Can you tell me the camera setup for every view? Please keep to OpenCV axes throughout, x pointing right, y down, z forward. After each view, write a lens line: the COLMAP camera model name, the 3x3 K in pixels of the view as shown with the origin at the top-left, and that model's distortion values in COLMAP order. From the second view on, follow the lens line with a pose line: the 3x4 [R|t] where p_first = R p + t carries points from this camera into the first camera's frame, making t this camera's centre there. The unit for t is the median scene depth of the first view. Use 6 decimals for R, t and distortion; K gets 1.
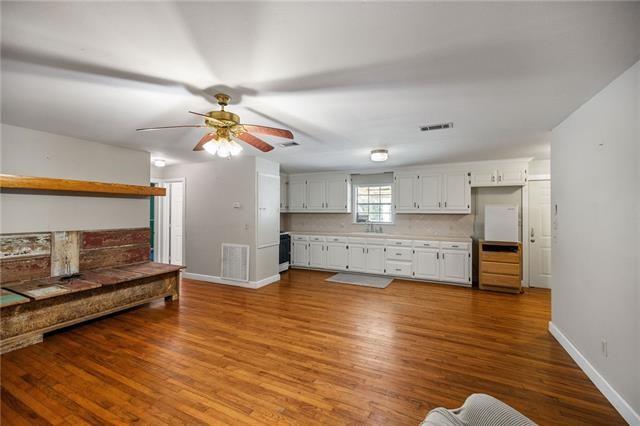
lens RADIAL K [[268.0, 0, 317.8], [0, 268.0, 209.2], [0, 0, 1]] dist [-0.003502, -0.000585]
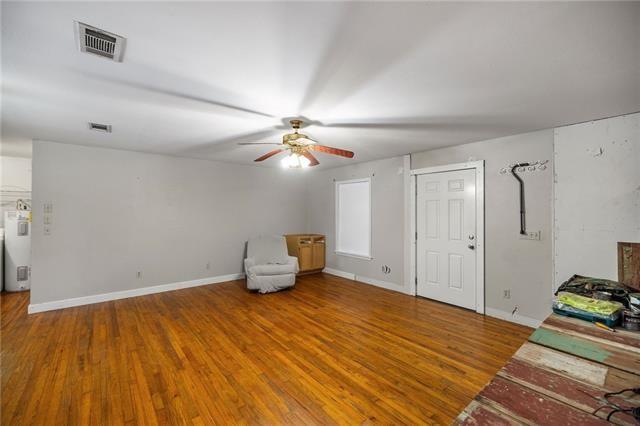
lens RADIAL K [[268.0, 0, 317.8], [0, 268.0, 209.2], [0, 0, 1]] dist [-0.003502, -0.000585]
pose [[-0.906897, -0.006770, 0.421297, -0.714085], [-0.014598, 0.999776, -0.015357, 0.012323], [-0.421098, -0.020078, -0.906793, 1.524638]]
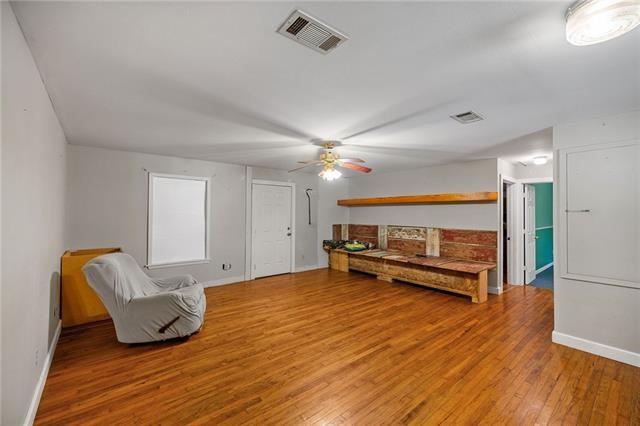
lens RADIAL K [[268.0, 0, 317.8], [0, 268.0, 209.2], [0, 0, 1]] dist [-0.003502, -0.000585]
pose [[-0.419502, -0.022160, -0.907484, 0.835222], [-0.000860, 0.999711, -0.024014, 0.015032], [0.907754, -0.009294, -0.419400, 1.170056]]
